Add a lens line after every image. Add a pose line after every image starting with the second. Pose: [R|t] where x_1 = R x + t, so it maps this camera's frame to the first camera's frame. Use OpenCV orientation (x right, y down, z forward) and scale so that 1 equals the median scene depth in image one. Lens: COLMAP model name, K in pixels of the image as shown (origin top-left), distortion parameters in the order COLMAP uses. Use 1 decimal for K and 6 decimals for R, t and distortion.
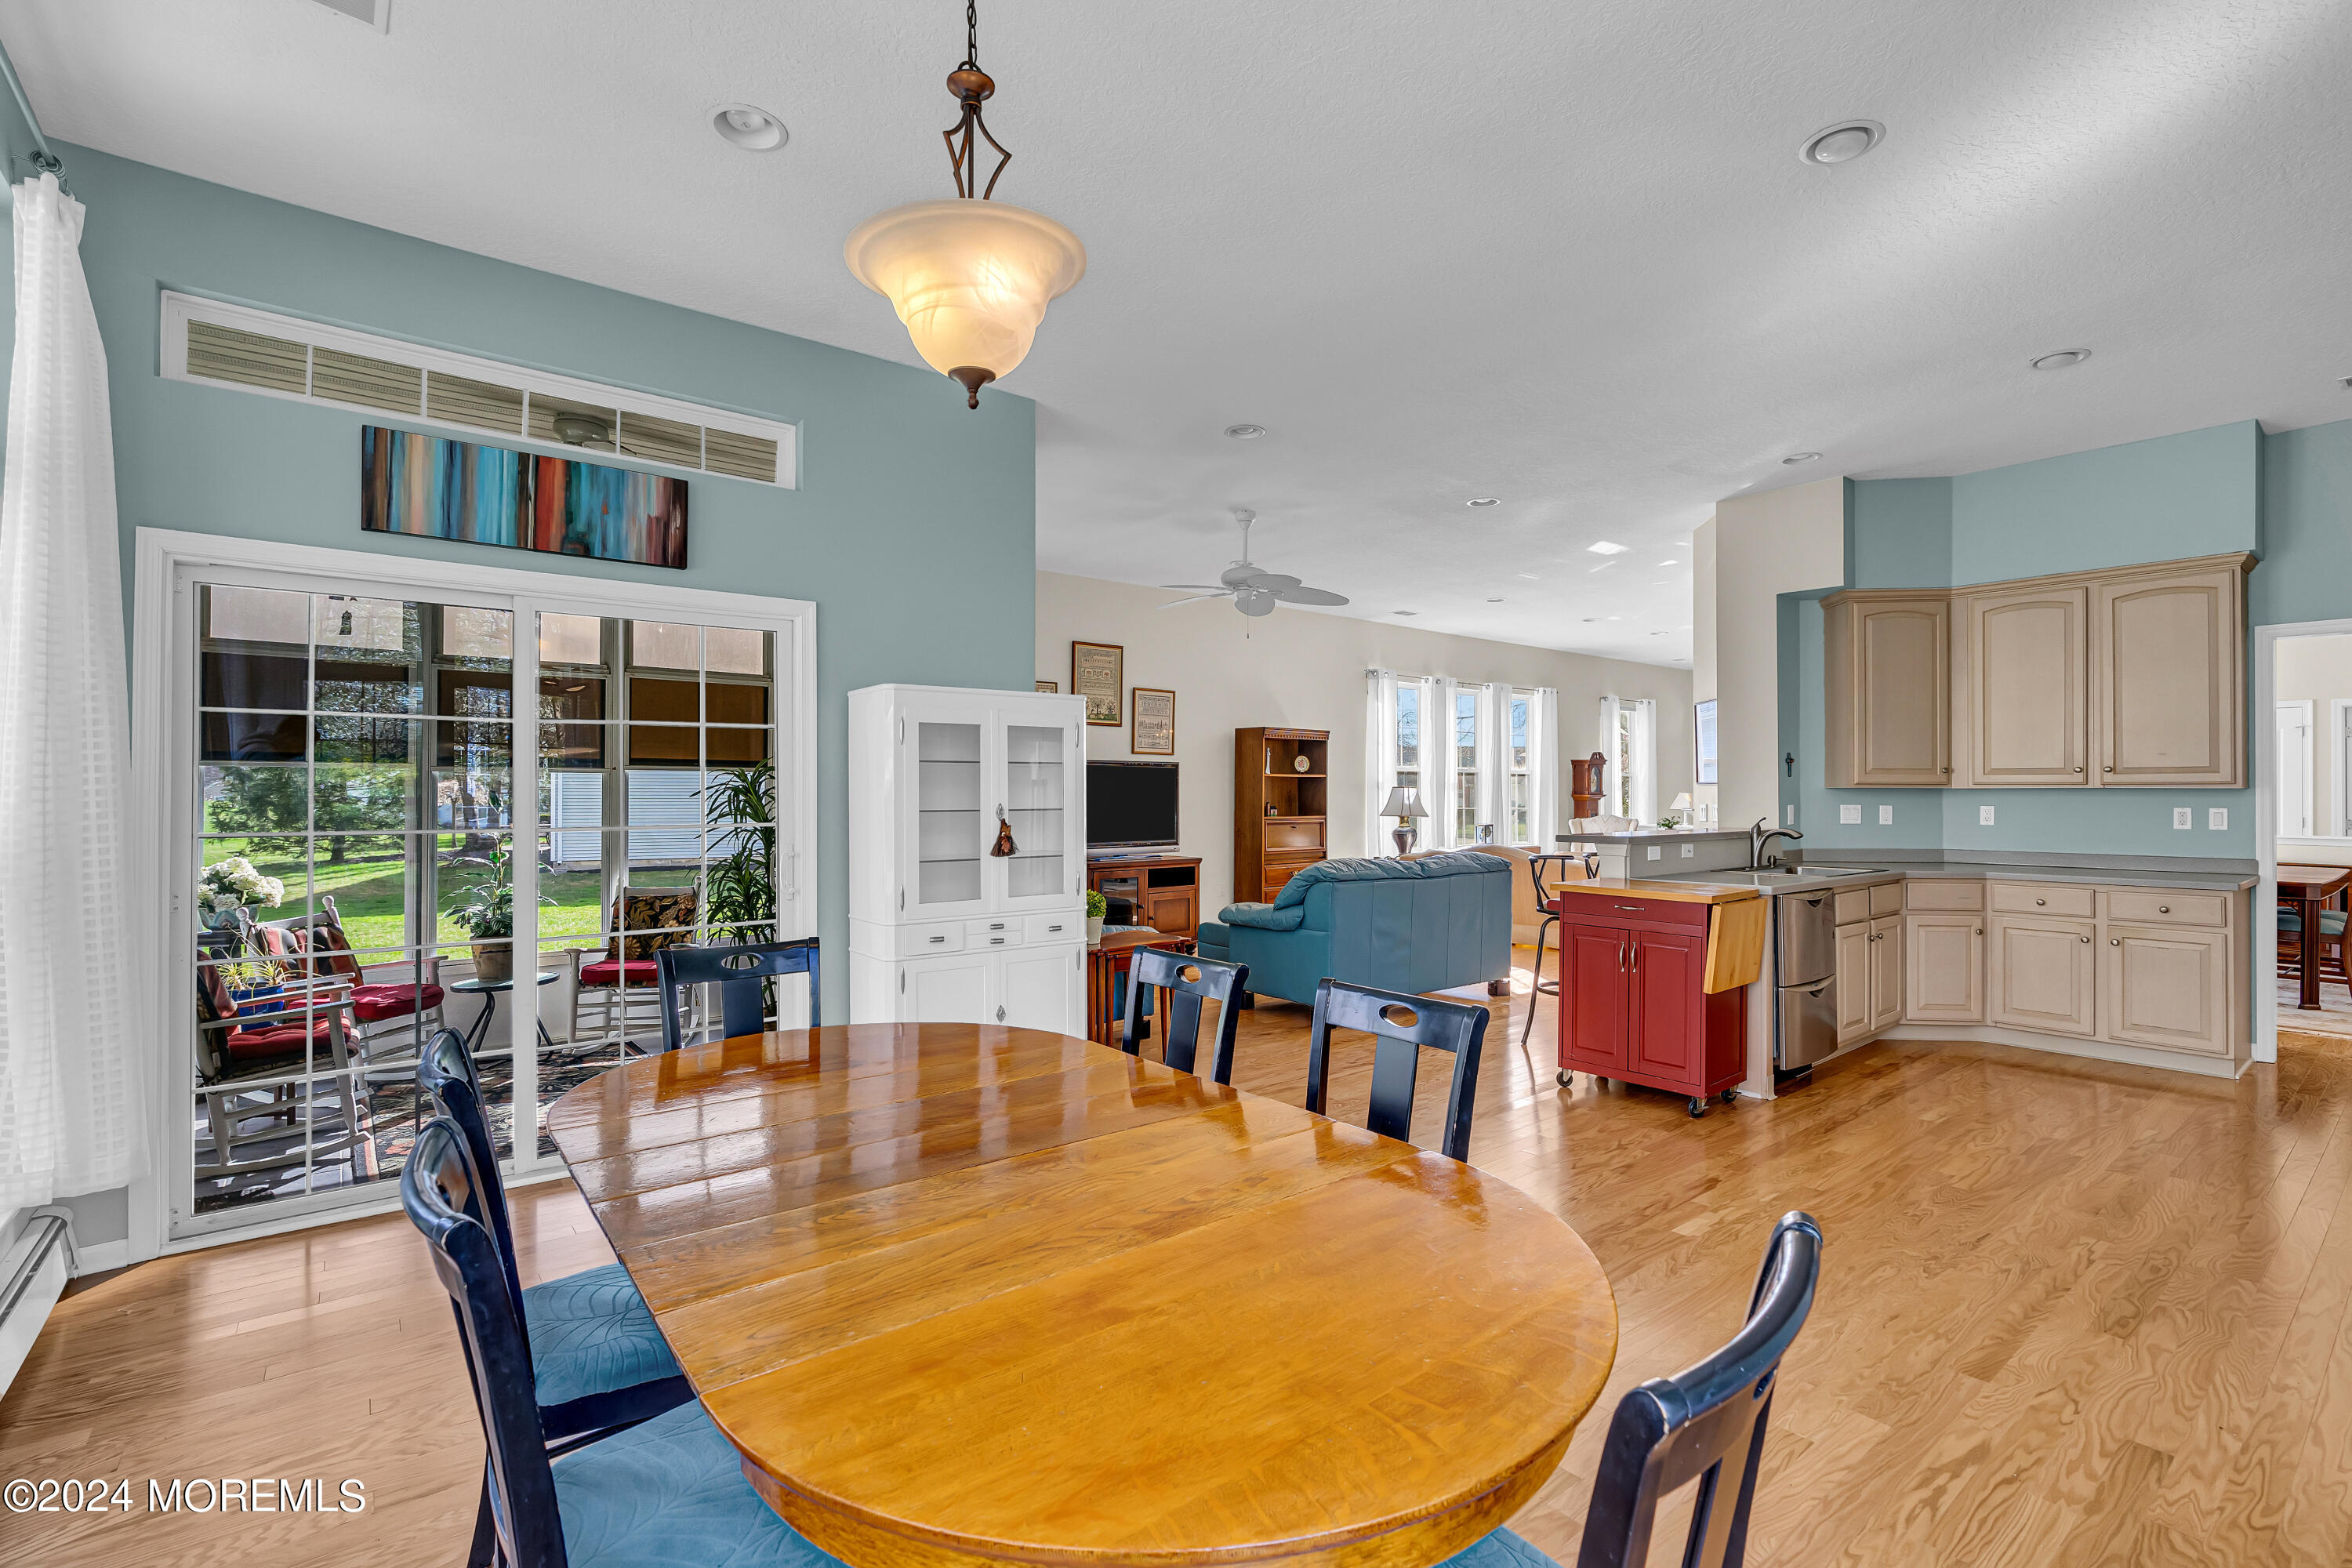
lens RADIAL K [[1056.4, 0, 1177.3], [0, 1056.4, 783.6], [0, 0, 1]] dist [-0.009503, 0.003948]
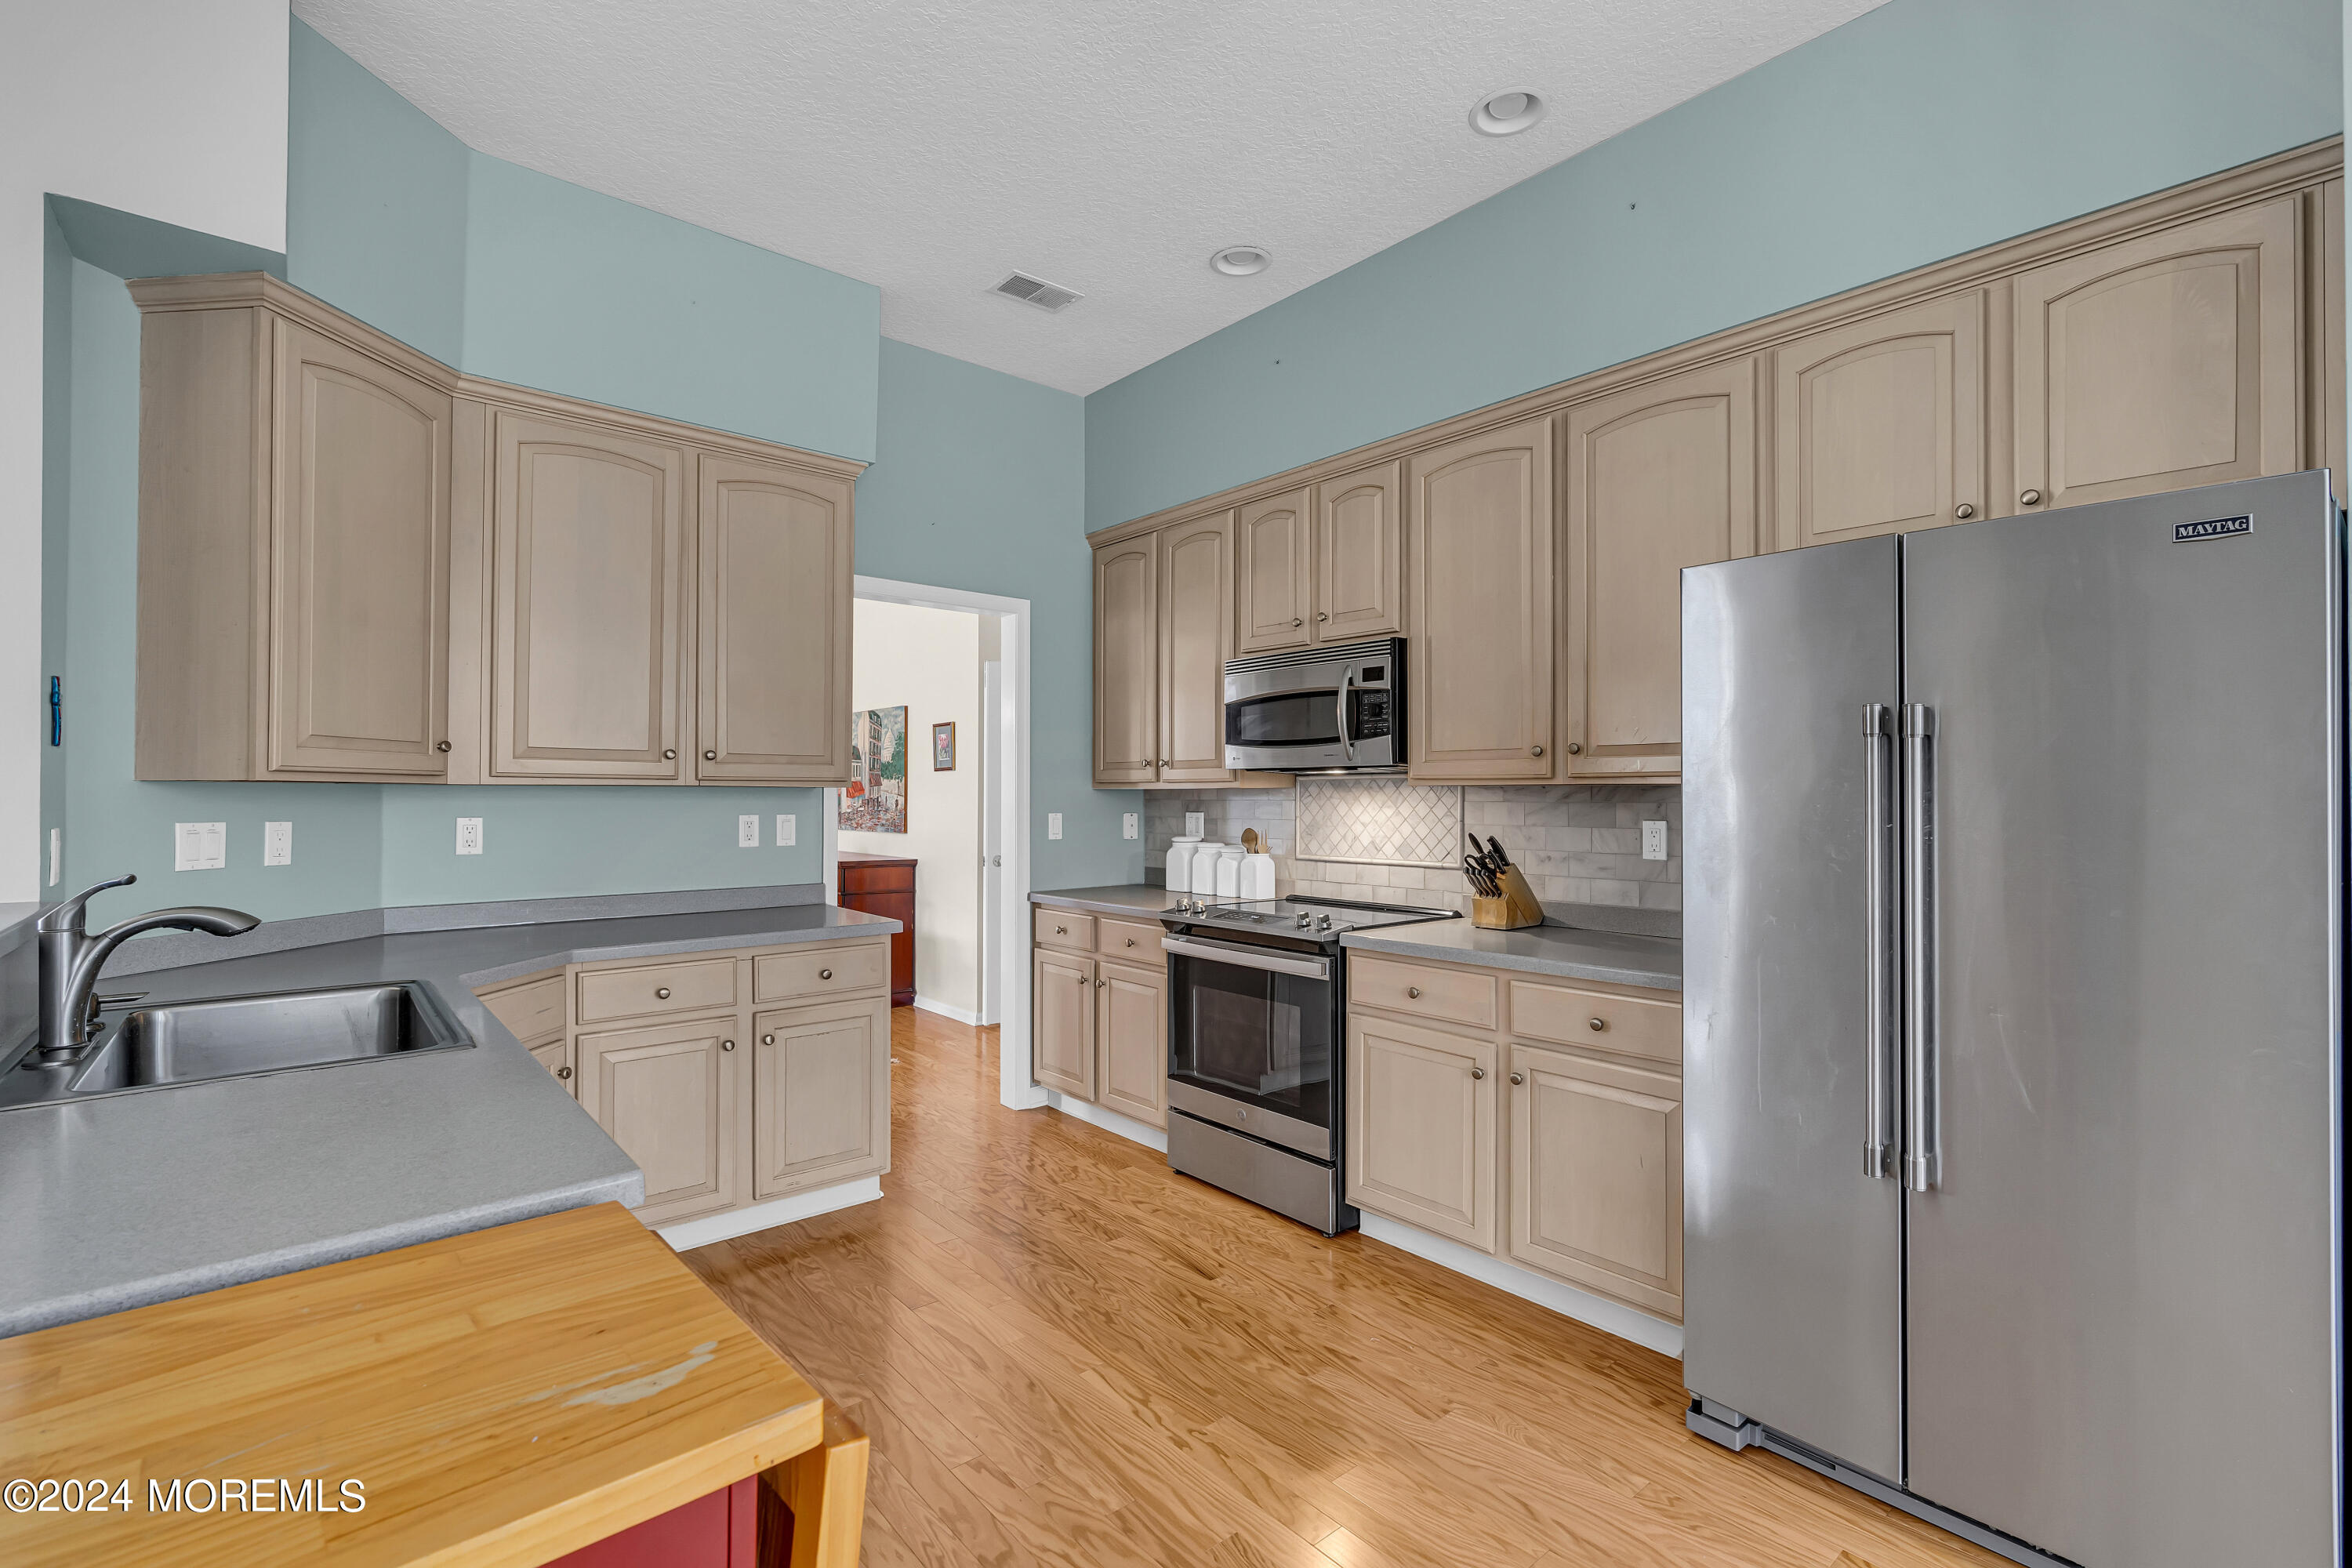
lens RADIAL K [[1056.4, 0, 1193.6], [0, 1056.4, 781.0], [0, 0, 1]] dist [-0.009503, 0.003948]
pose [[-0.036982, 0.010827, 0.999257, 0.237826], [-0.010464, 0.999882, -0.011221, 0.005099], [-0.999261, -0.010871, -0.036864, 0.679302]]
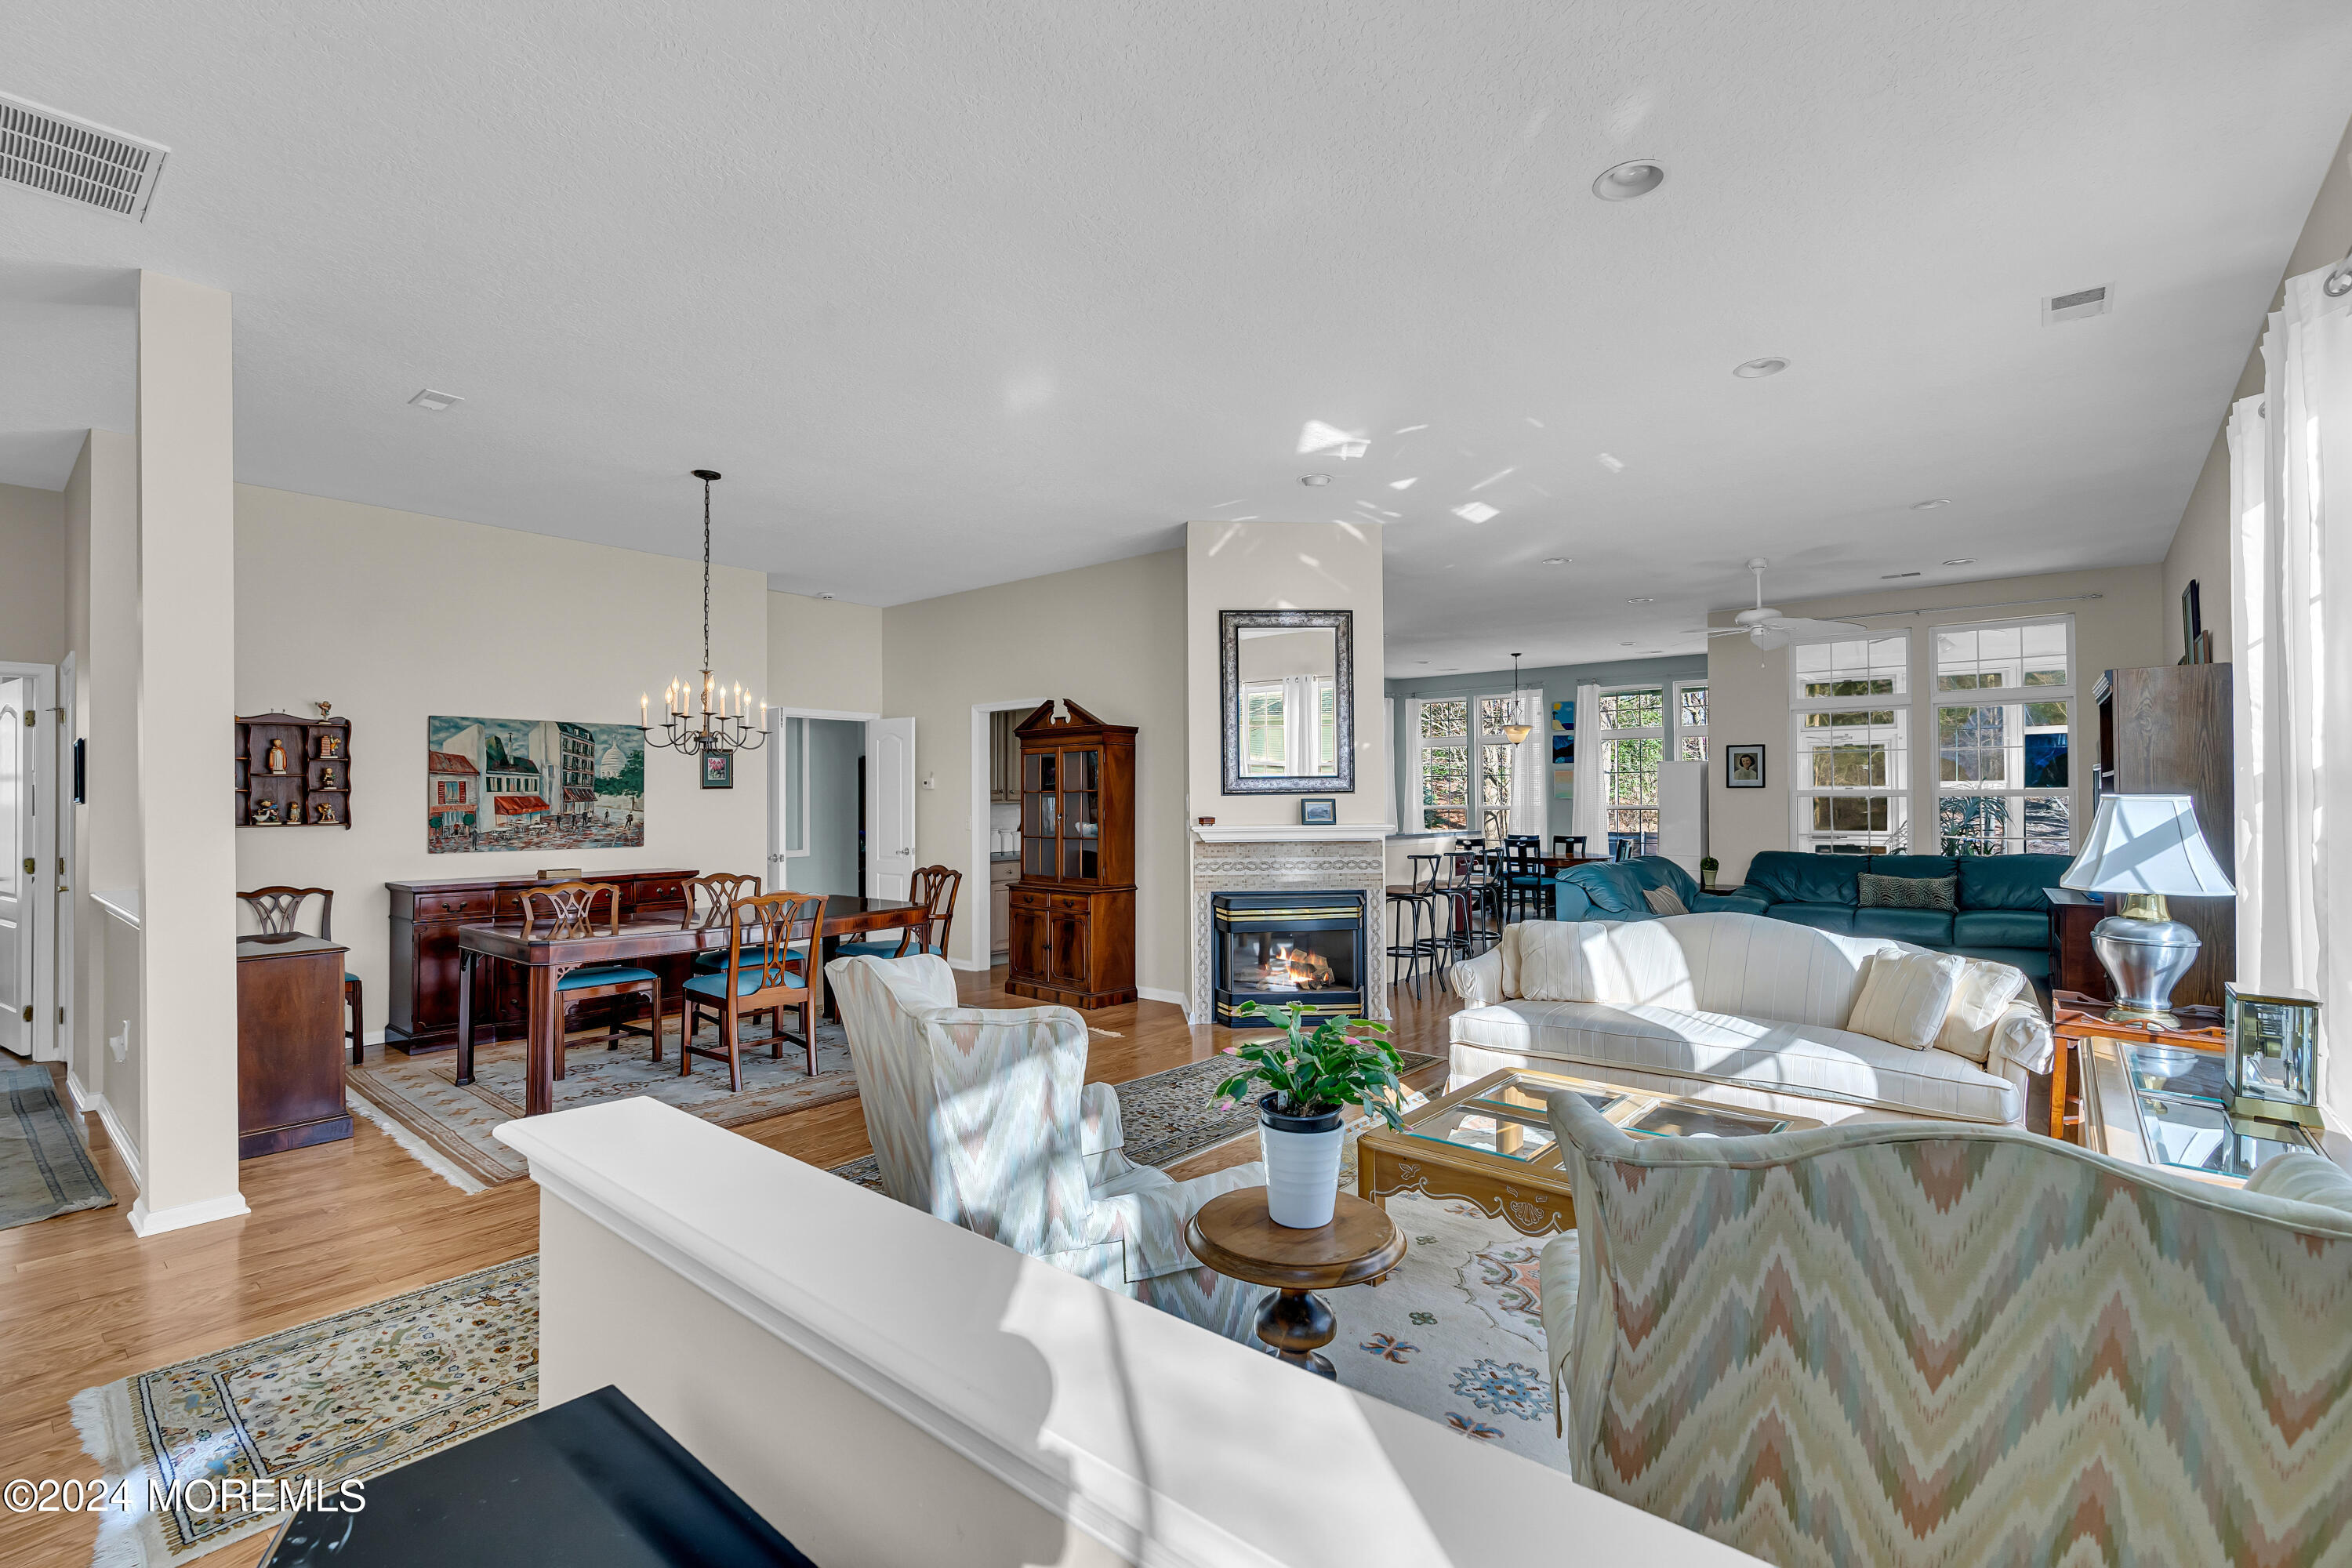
lens RADIAL K [[1056.4, 0, 1177.0], [0, 1056.4, 784.3], [0, 0, 1]] dist [-0.009503, 0.003948]
pose [[-0.981932, -0.000633, -0.189232, 1.026672], [0.003455, 0.999768, -0.021275, 0.008620], [0.189202, -0.021544, -0.981702, 2.279731]]
